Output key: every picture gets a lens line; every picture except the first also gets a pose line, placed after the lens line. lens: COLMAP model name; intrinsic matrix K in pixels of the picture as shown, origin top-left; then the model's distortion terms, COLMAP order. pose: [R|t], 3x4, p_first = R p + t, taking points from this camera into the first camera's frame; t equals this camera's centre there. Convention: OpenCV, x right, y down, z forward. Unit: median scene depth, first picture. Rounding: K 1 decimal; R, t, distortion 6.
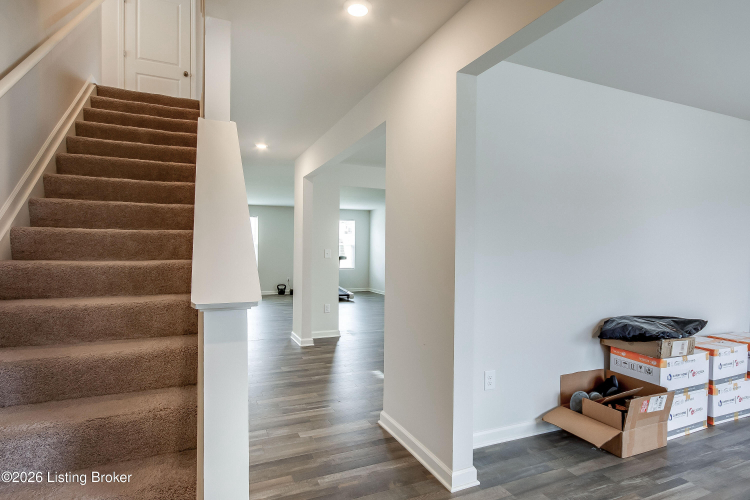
lens RADIAL K [[399.1, 0, 377.4], [0, 399.1, 255.1], [0, 0, 1]] dist [-0.000699, -0.000372]
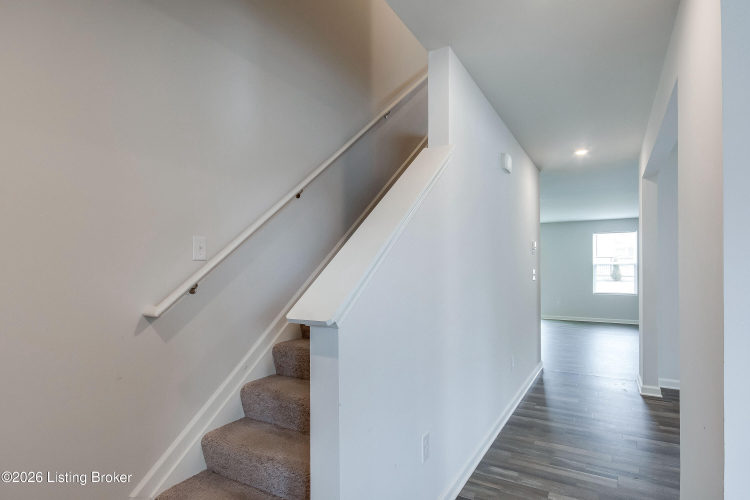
lens RADIAL K [[399.1, 0, 377.4], [0, 399.1, 255.1], [0, 0, 1]] dist [-0.000699, -0.000372]
pose [[0.590797, -0.028797, -0.806306, 0.190108], [-0.011505, 0.998961, -0.044107, -0.002784], [0.806738, 0.035335, 0.589852, 0.157557]]
